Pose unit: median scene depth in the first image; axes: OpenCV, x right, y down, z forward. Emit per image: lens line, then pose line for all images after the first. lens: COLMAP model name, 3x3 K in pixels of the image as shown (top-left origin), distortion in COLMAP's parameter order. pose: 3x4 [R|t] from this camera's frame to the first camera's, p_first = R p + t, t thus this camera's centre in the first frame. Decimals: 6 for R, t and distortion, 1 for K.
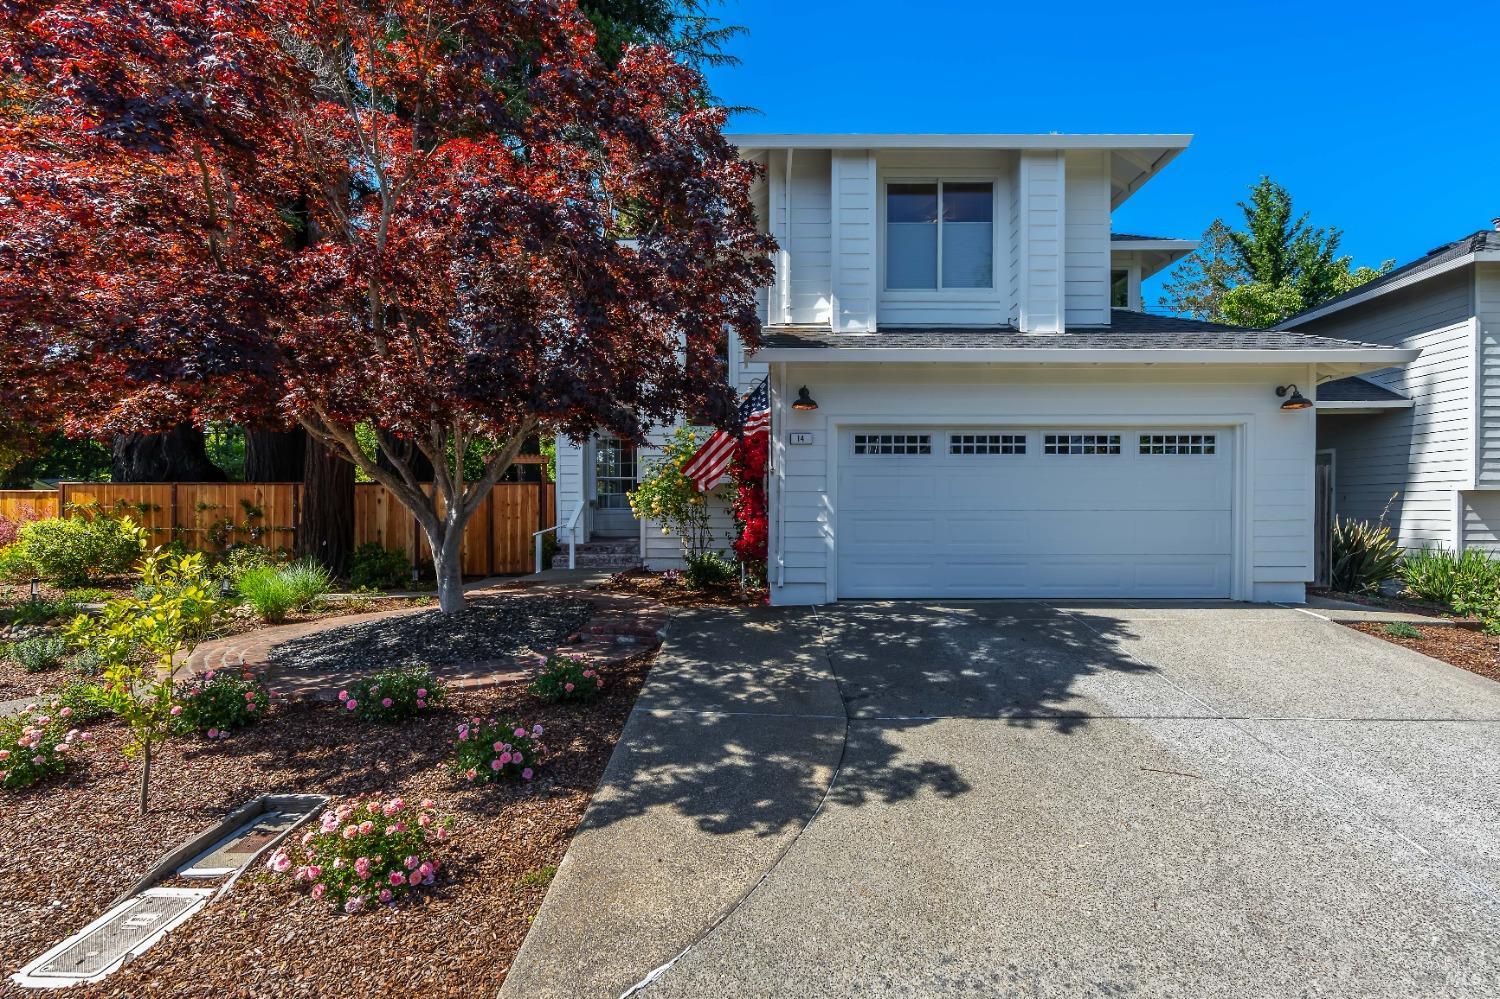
lens RADIAL K [[676.6, 0, 749.1], [0, 676.6, 501.7], [0, 0, 1]] dist [0.001935, 0.000308]
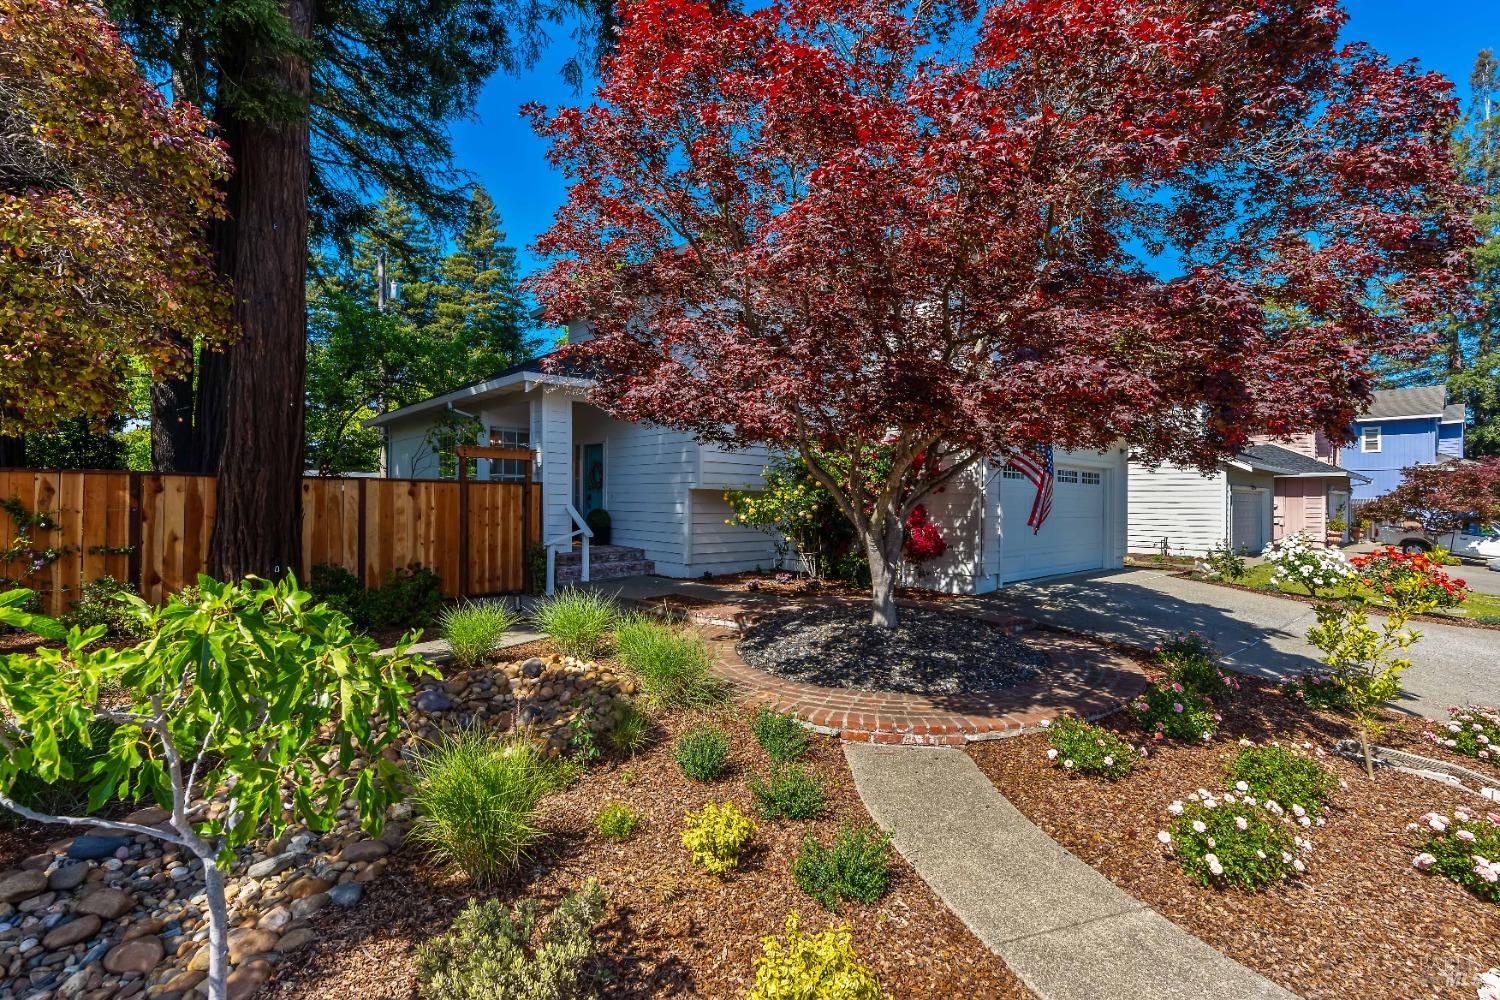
lens RADIAL K [[676.6, 0, 750.8], [0, 676.6, 503.2], [0, 0, 1]] dist [0.001935, 0.000308]
pose [[0.700207, 0.006506, 0.713910, -0.716155], [-0.007766, 0.999969, -0.001496, -0.003809], [-0.713897, -0.004497, 0.700236, 0.205118]]
